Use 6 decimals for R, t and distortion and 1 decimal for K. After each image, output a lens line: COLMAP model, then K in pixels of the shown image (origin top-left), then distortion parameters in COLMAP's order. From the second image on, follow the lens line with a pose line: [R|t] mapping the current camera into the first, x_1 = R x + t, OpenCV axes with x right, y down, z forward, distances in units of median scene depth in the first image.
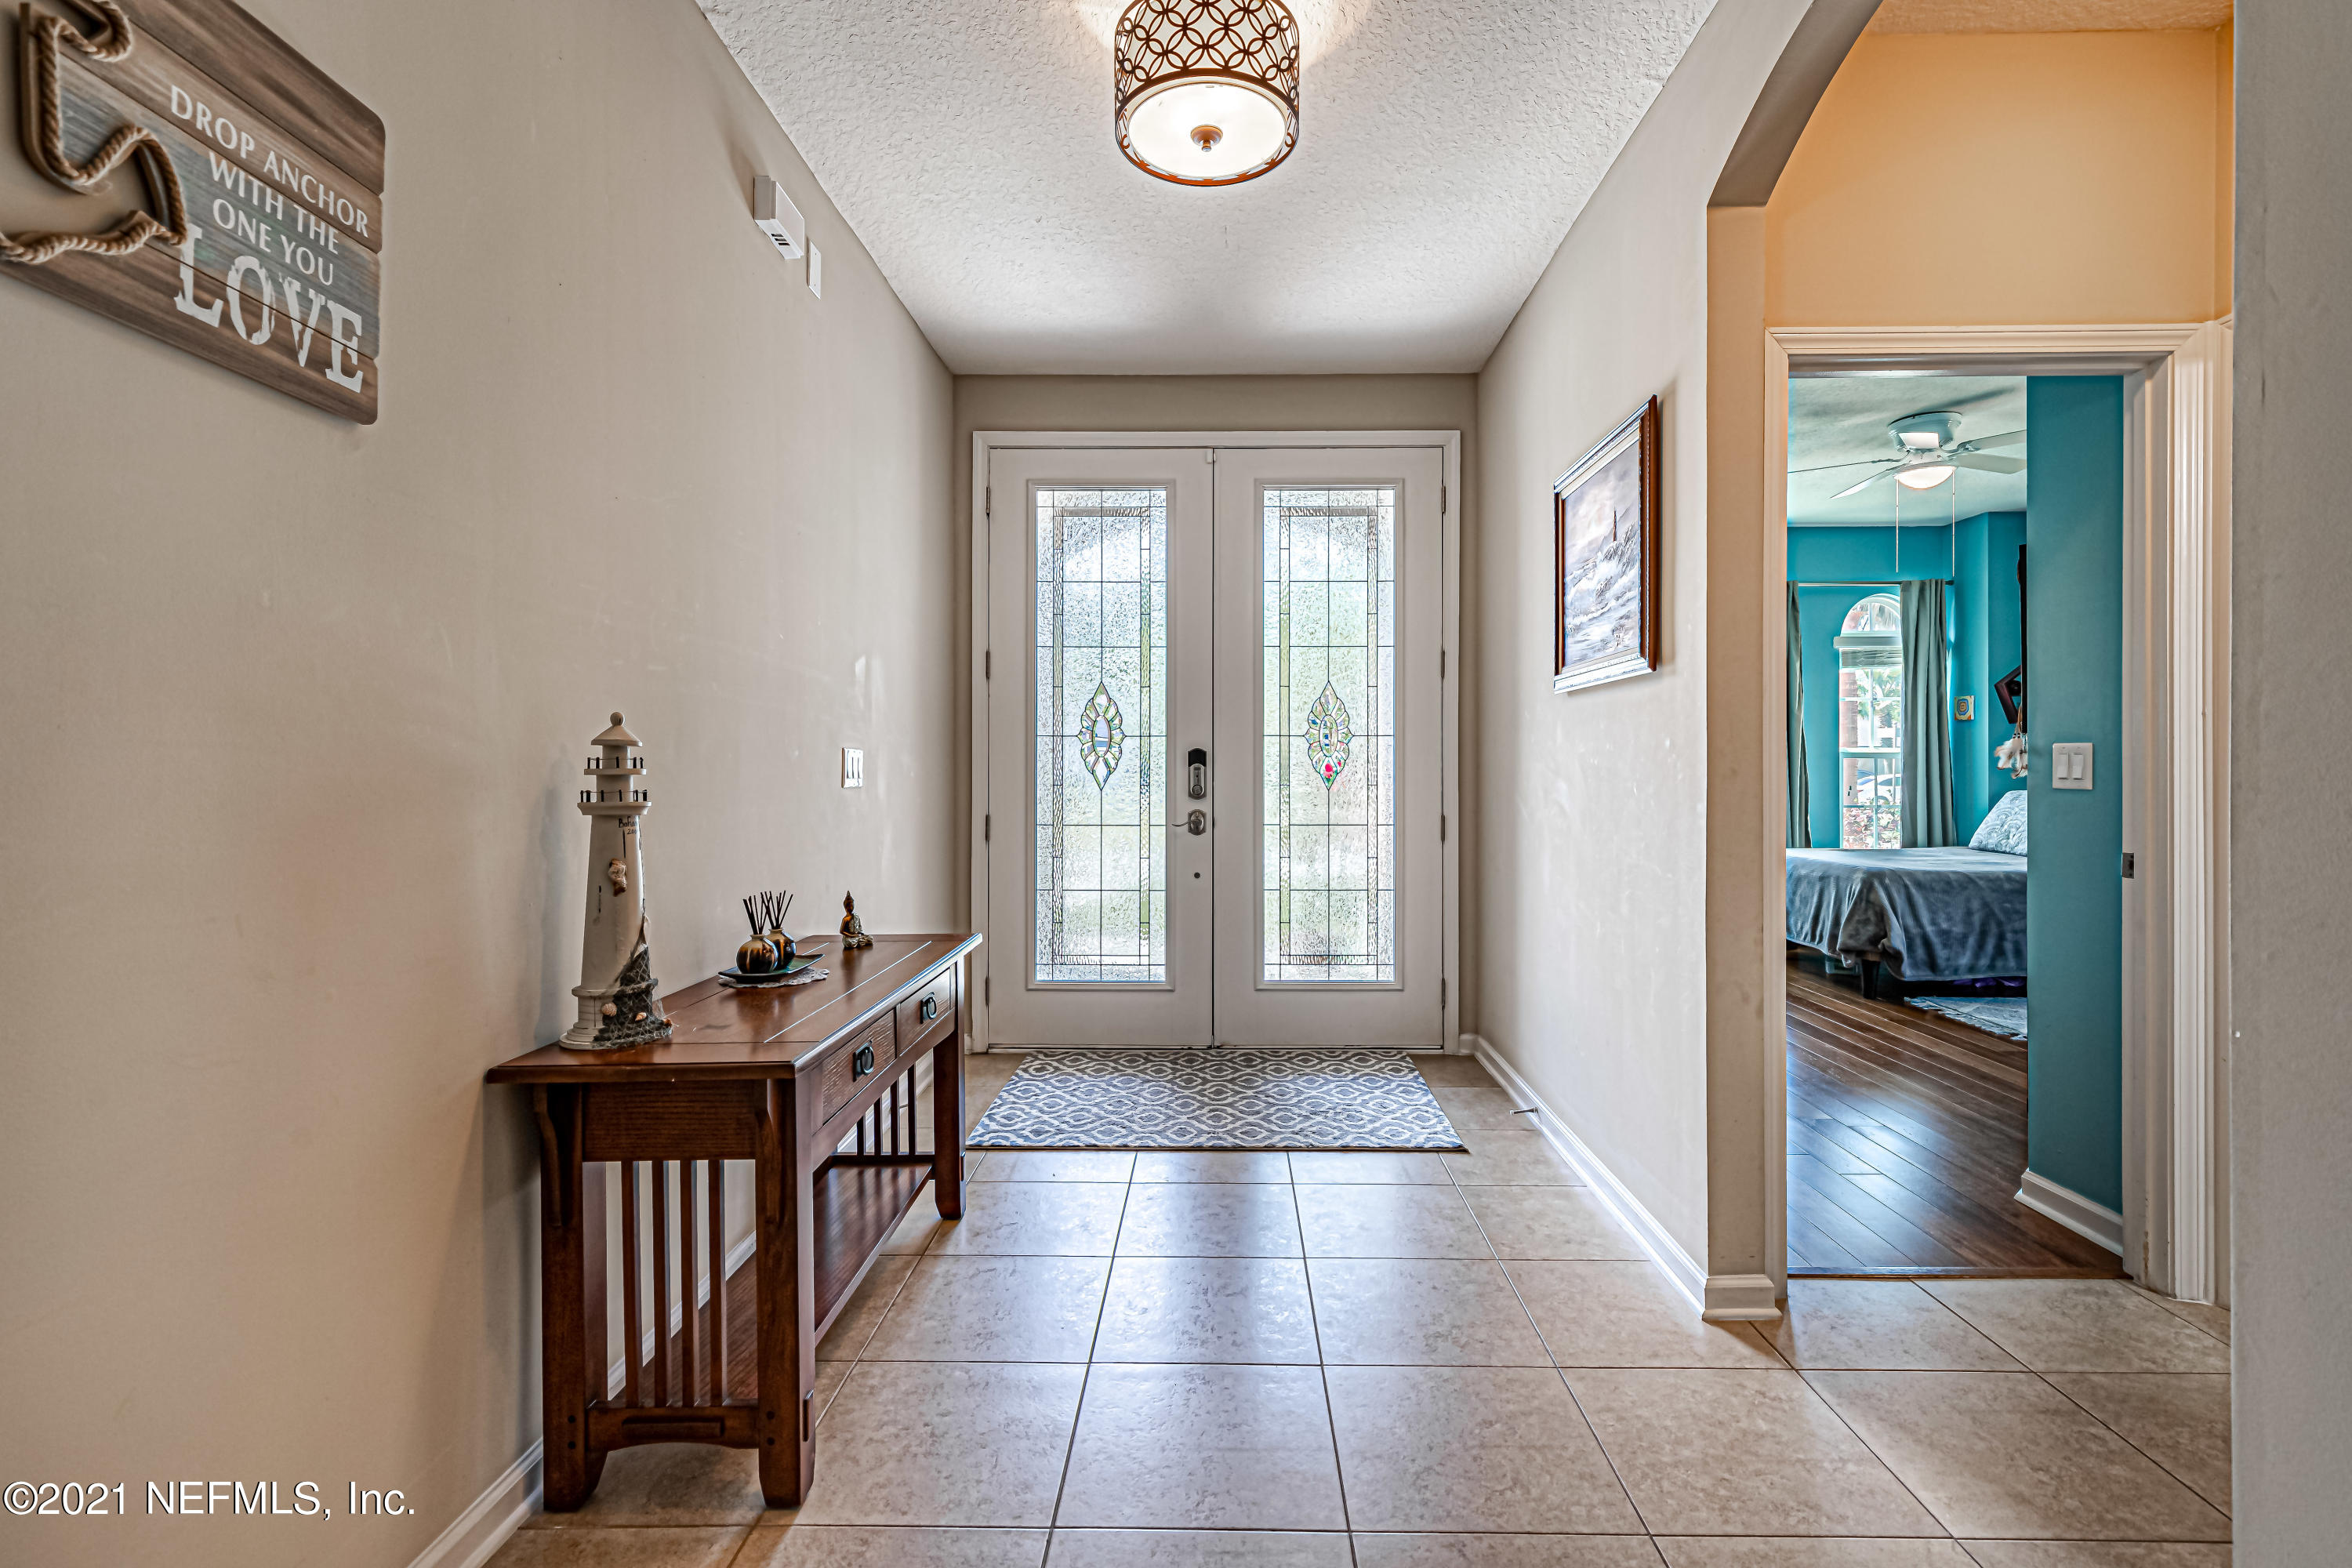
lens RADIAL K [[1066.8, 0, 1195.8], [0, 1066.8, 769.1], [0, 0, 1]] dist [0.009930, -0.002195]
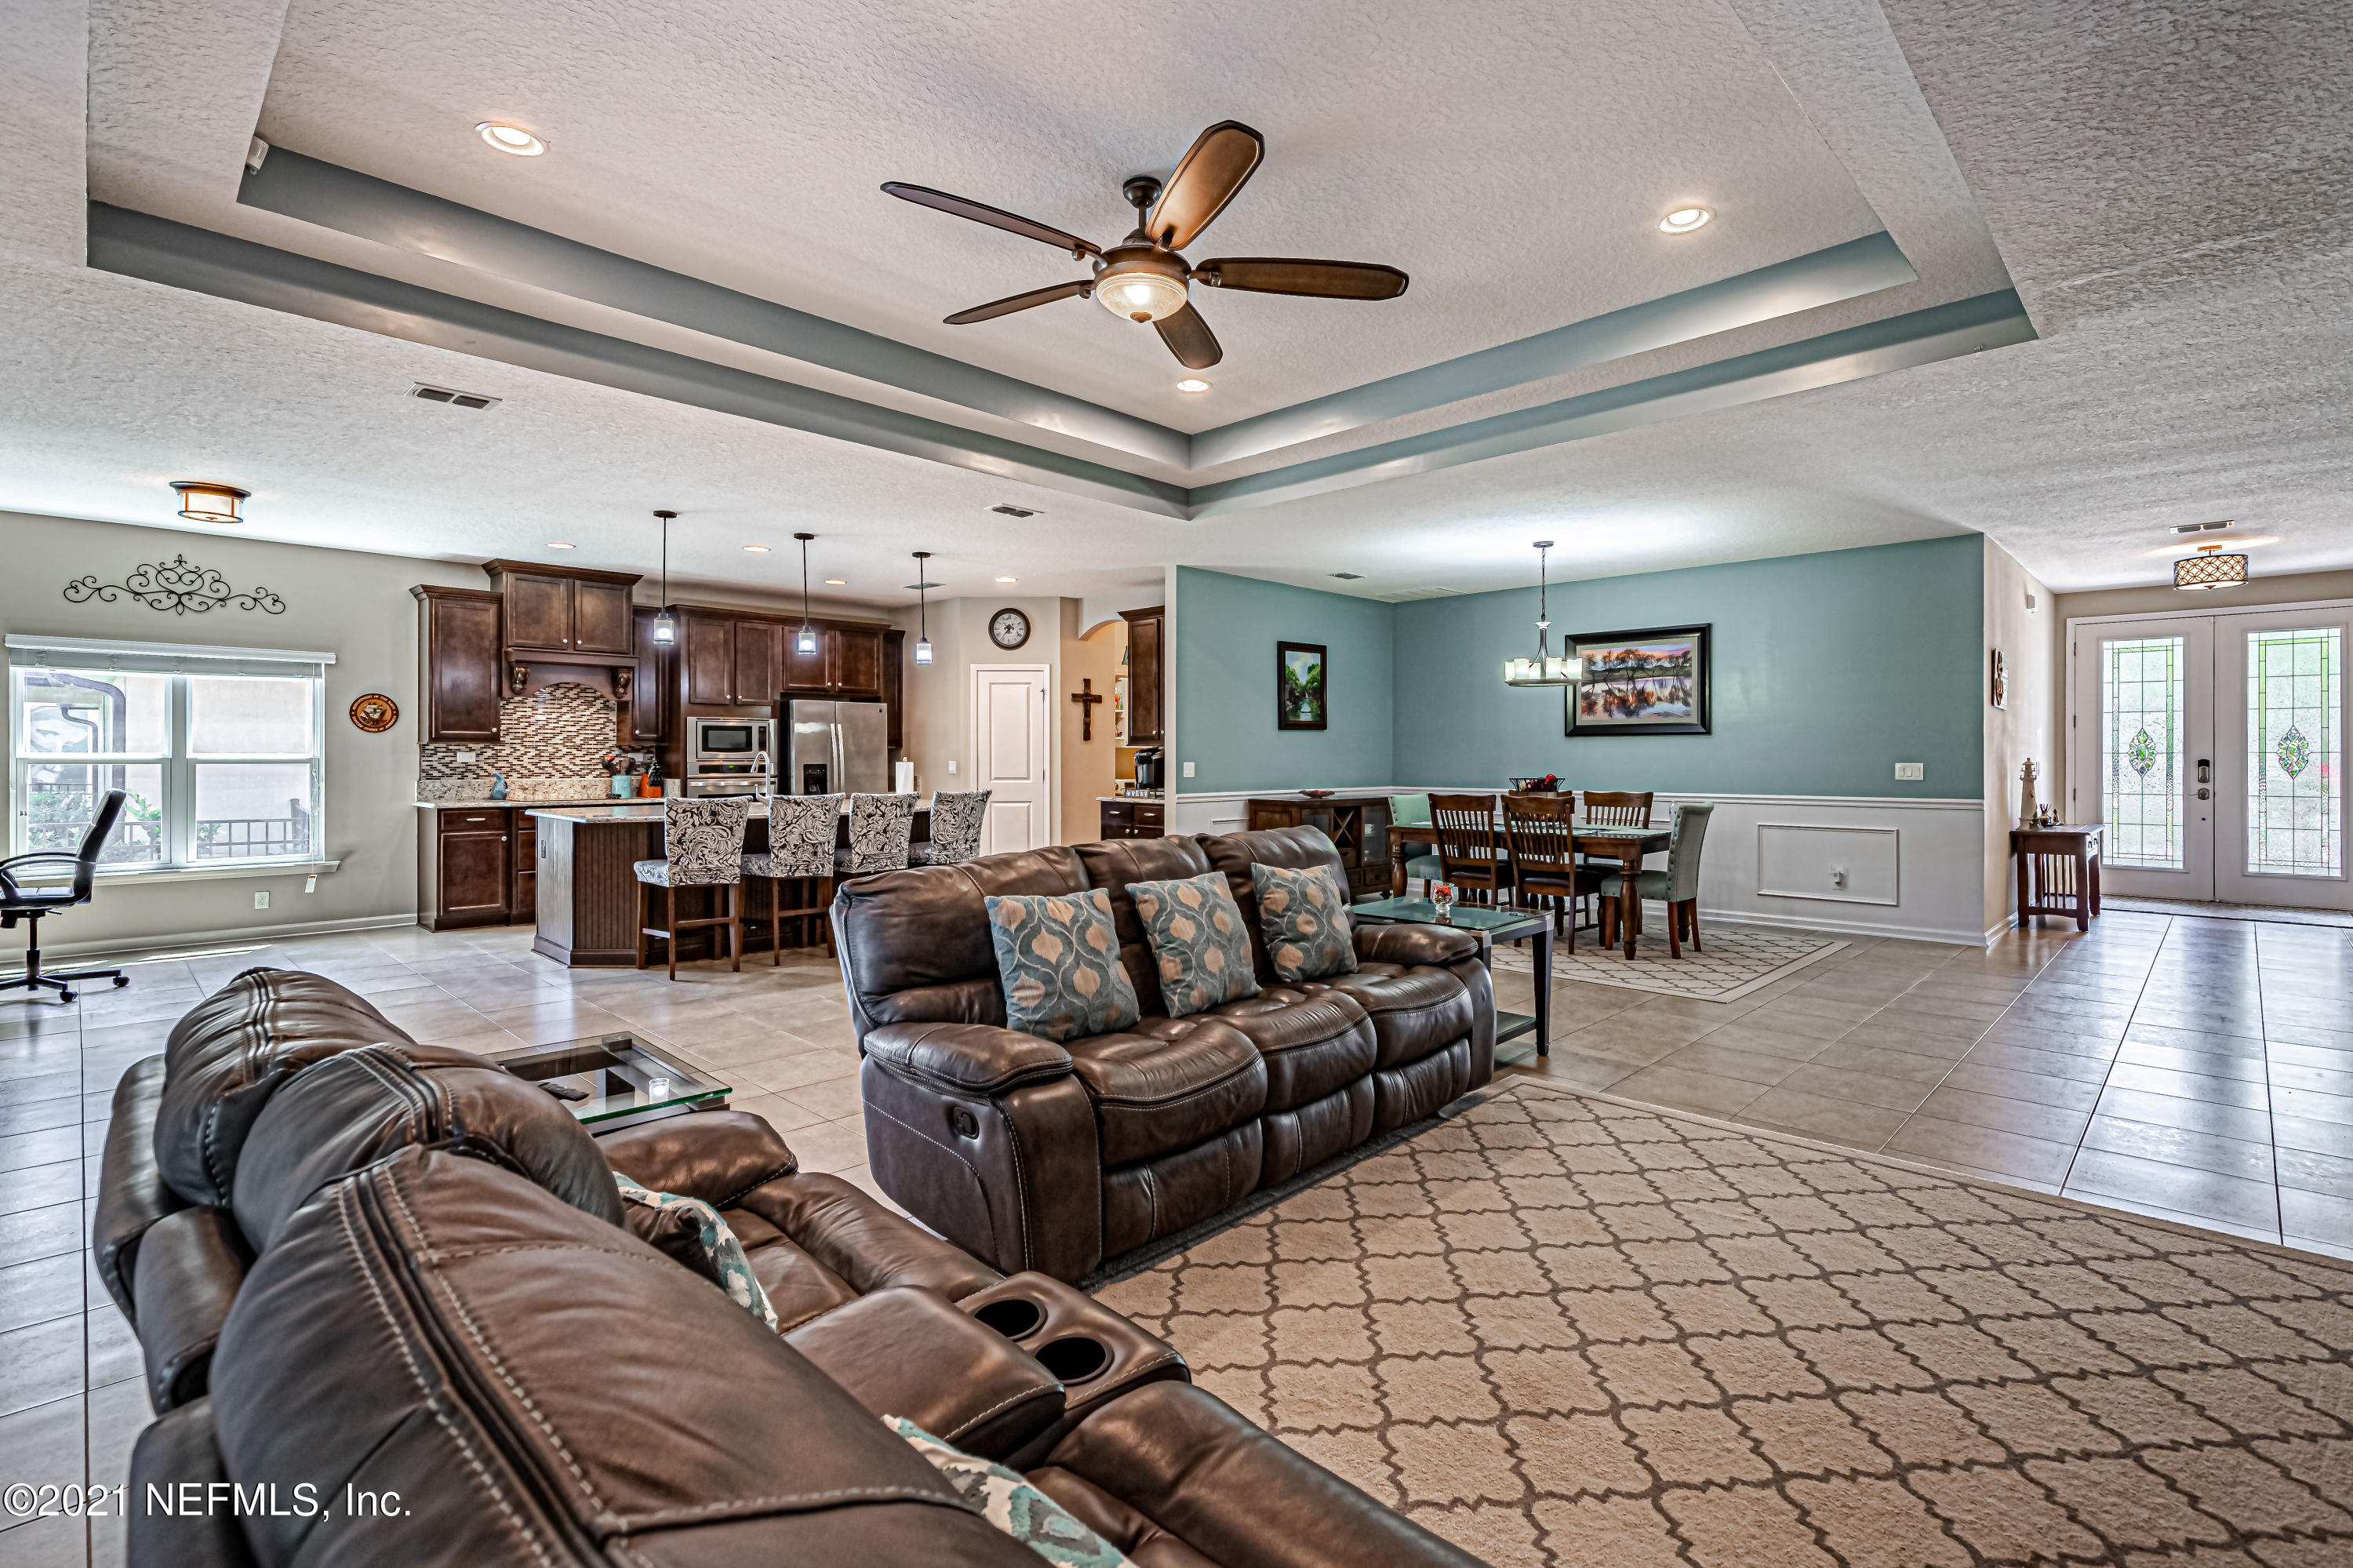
lens RADIAL K [[1067.3, 0, 1190.4], [0, 1067.3, 763.4], [0, 0, 1]] dist [0.009930, -0.002195]
pose [[0.740541, 0.001920, -0.672009, -0.103805], [0.003024, 0.999976, 0.006191, -0.058253], [0.672005, -0.006617, 0.740517, -3.729850]]
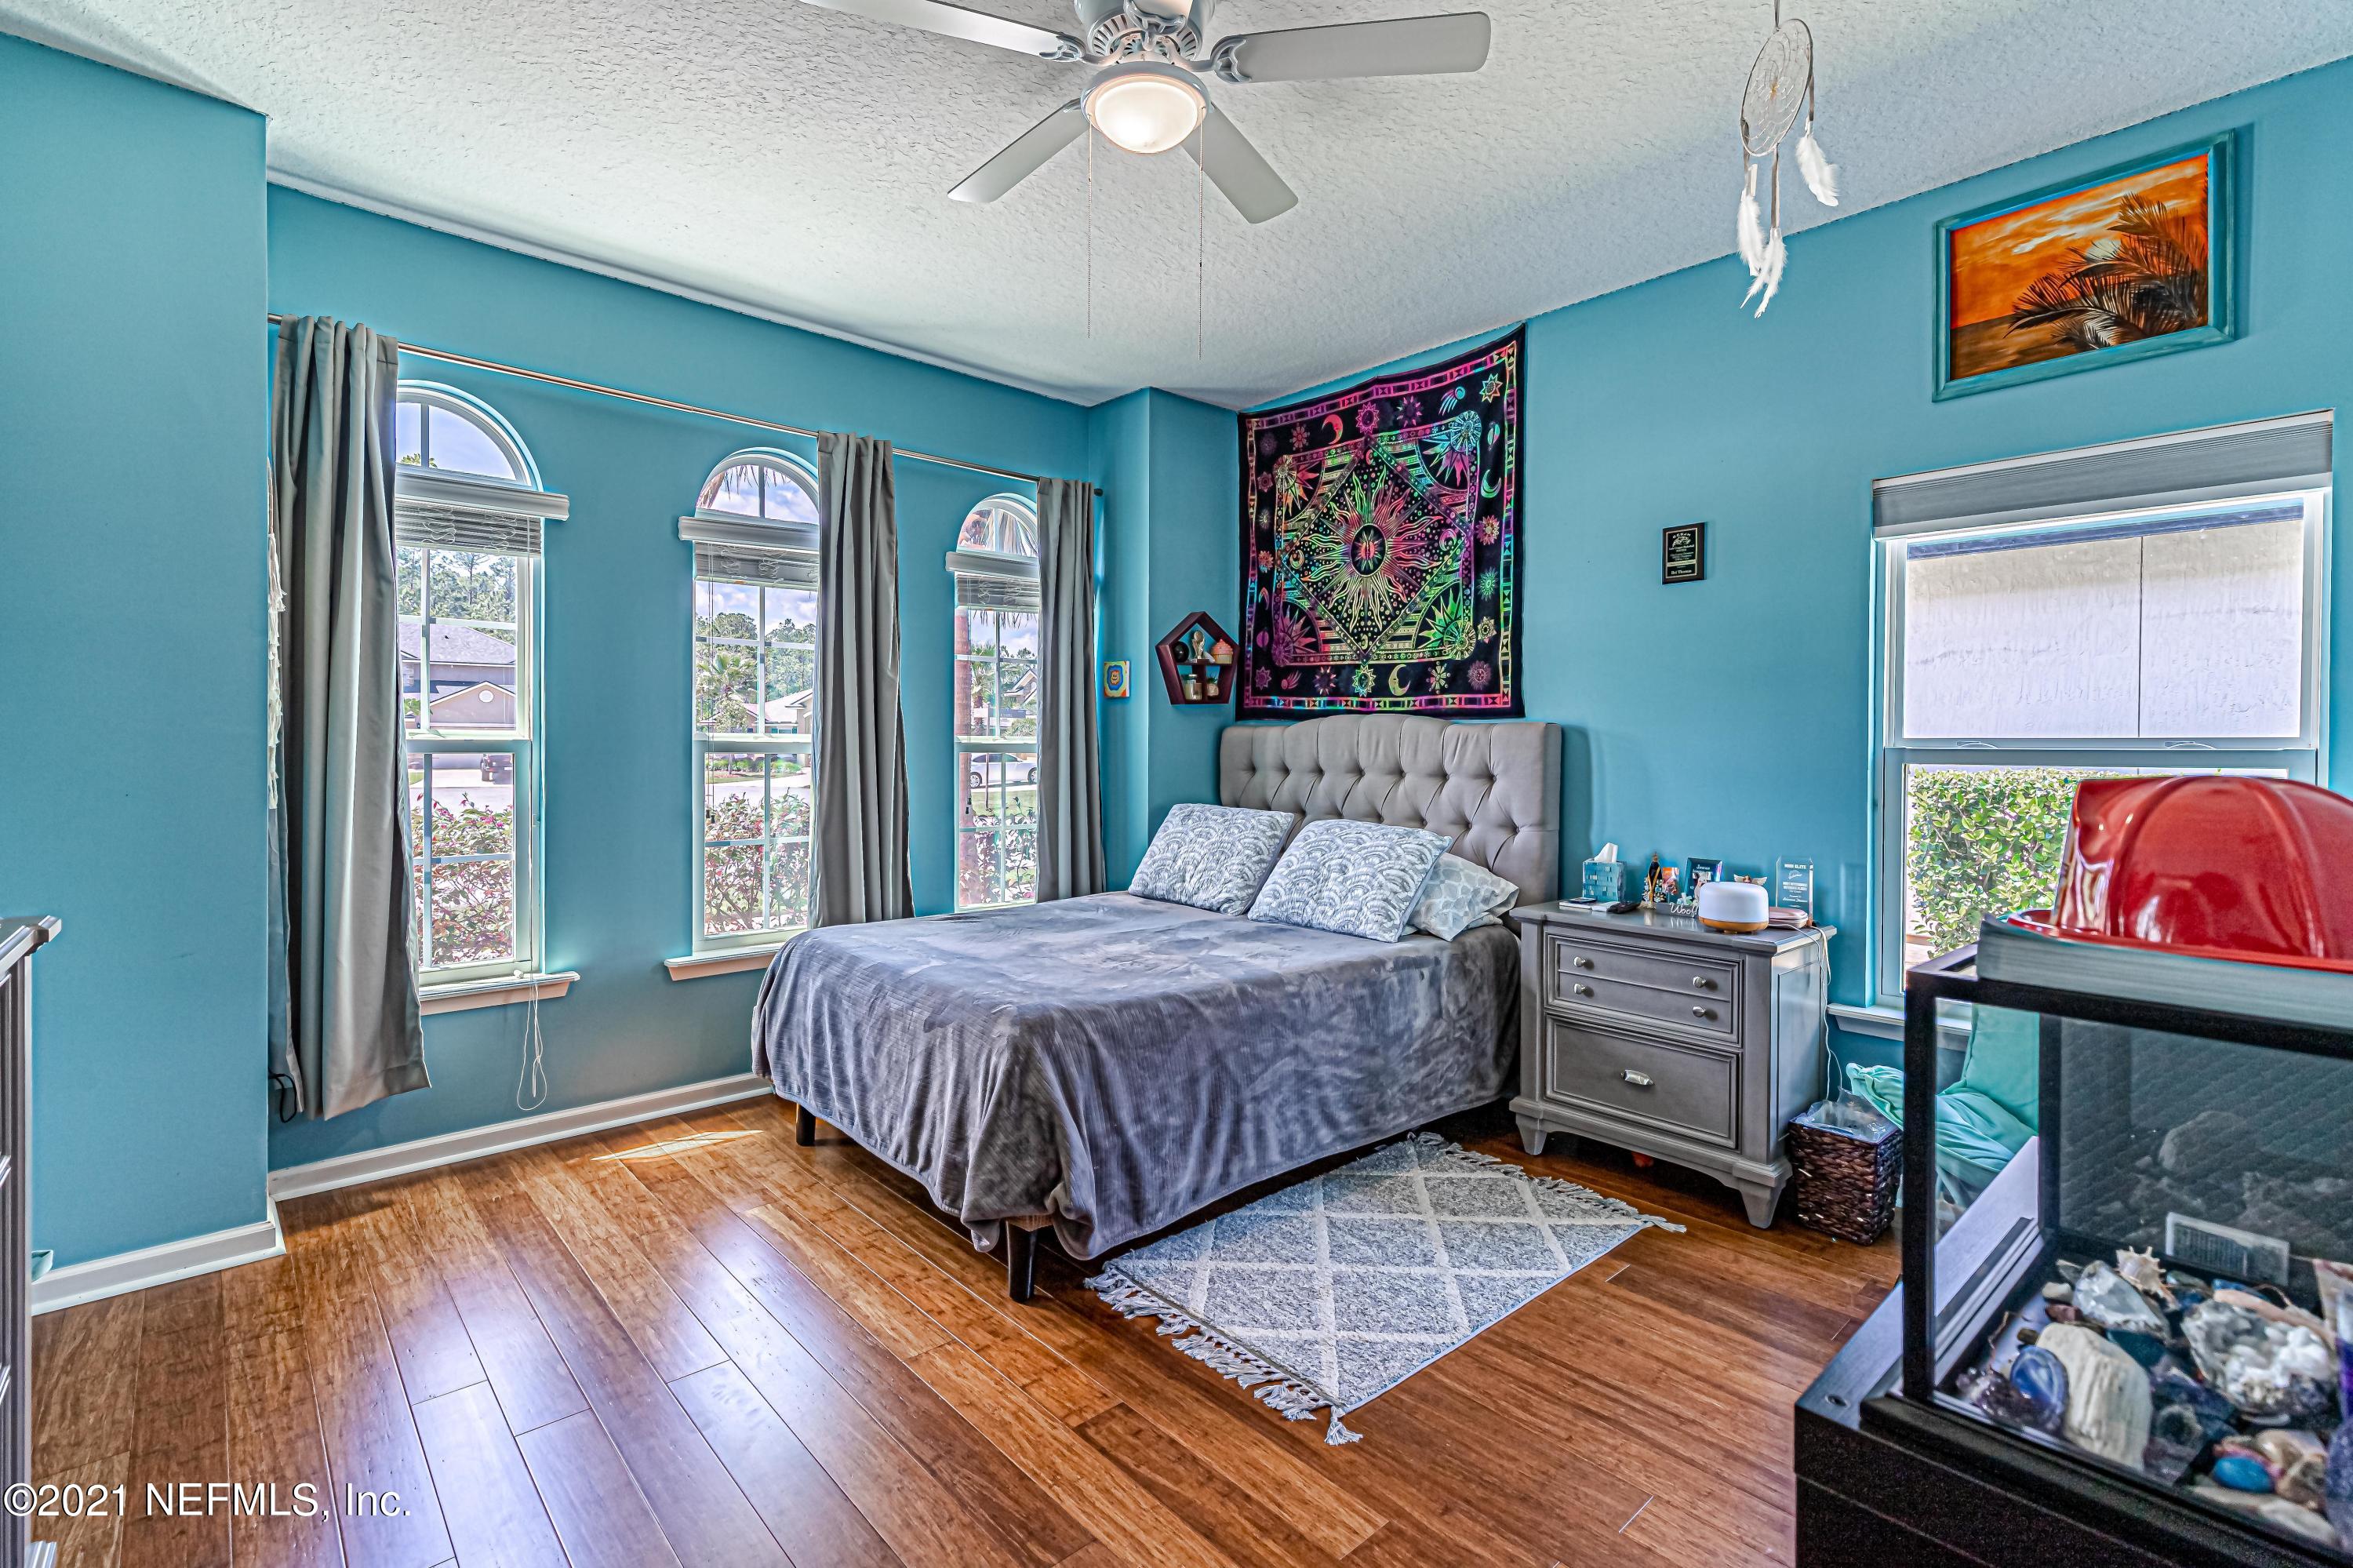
lens RADIAL K [[1067.3, 0, 1178.6], [0, 1067.3, 761.5], [0, 0, 1]] dist [0.009930, -0.002195]
pose [[0.724114, -0.005180, 0.689661, 0.288874], [-0.003903, 0.999925, 0.011608, -0.013864], [-0.689669, -0.011097, 0.724039, 0.496273]]
